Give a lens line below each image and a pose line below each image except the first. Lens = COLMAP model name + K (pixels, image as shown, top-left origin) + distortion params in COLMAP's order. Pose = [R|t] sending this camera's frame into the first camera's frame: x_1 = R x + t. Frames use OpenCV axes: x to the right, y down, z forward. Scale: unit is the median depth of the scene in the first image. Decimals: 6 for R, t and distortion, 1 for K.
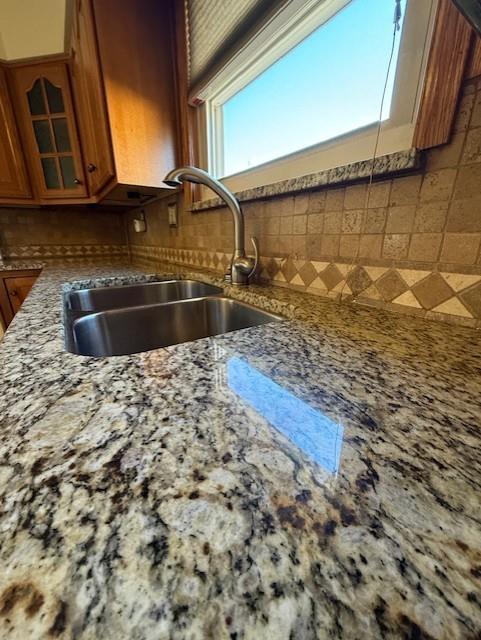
lens RADIAL K [[255.0, 0, 240.5], [0, 255.0, 320.0], [0, 0, 1]] dist [0.002040, 0.000251]
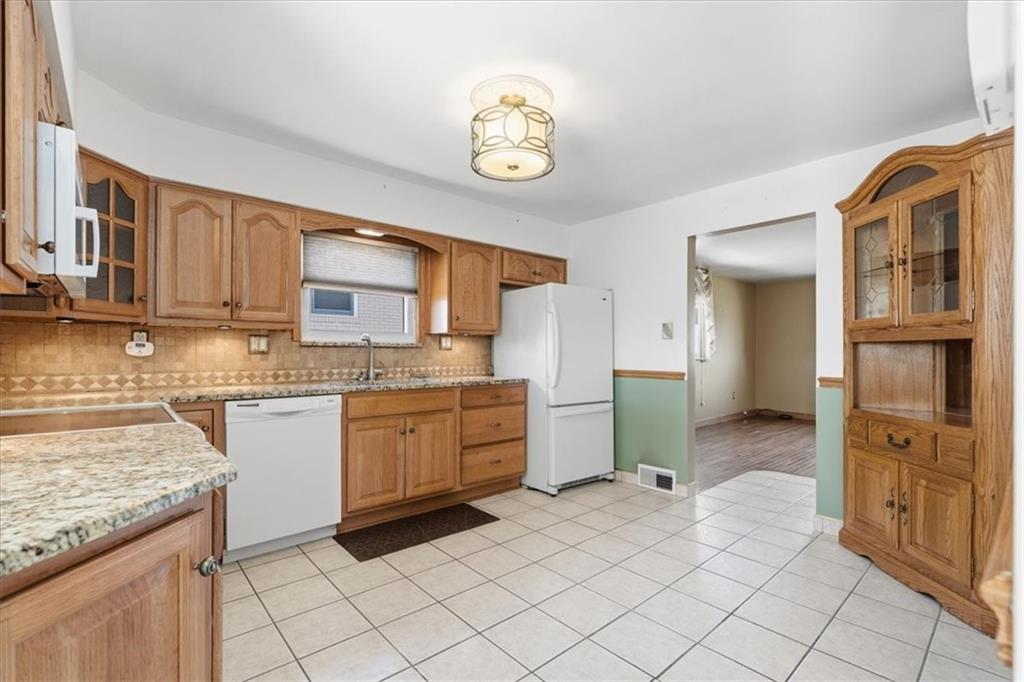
lens RADIAL K [[456.8, 0, 513.3], [0, 456.8, 343.4], [0, 0, 1]] dist [-0.002726, -0.000165]
pose [[-0.130690, 0.015713, 0.991299, -3.845089], [0.297304, 0.954480, 0.024066, -0.165343], [-0.945796, 0.297862, -0.129413, 0.218245]]
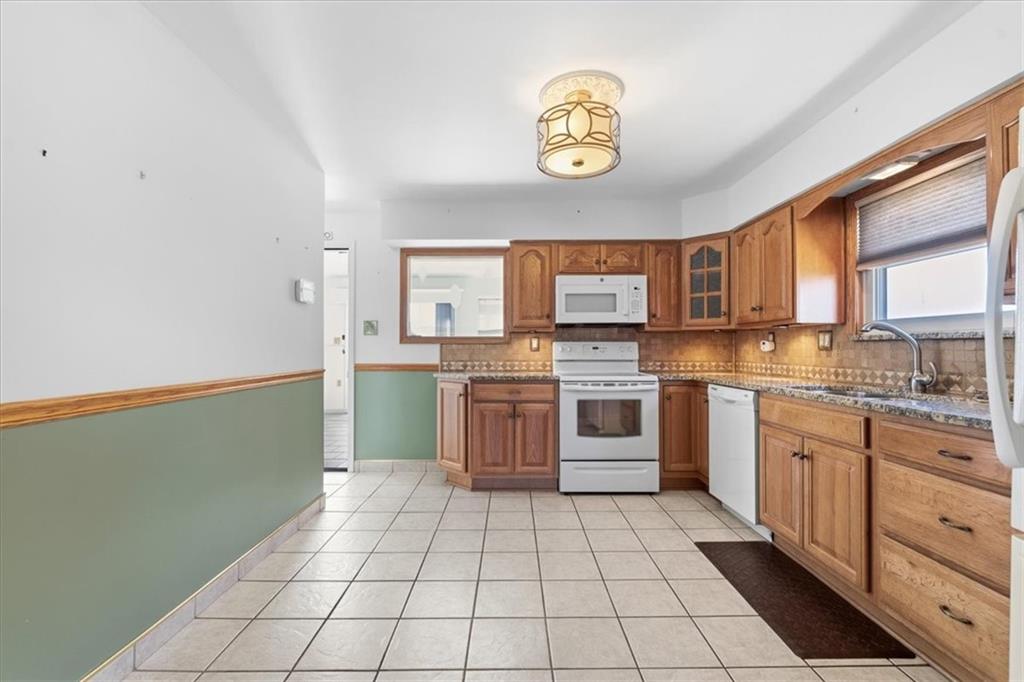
lens RADIAL K [[456.8, 0, 513.3], [0, 456.8, 343.4], [0, 0, 1]] dist [-0.002726, -0.000165]
pose [[0.827511, -0.003649, -0.561438, -0.411898], [-0.173031, 0.949649, -0.261204, 0.610066], [0.534122, 0.313295, 0.785213, -2.144815]]
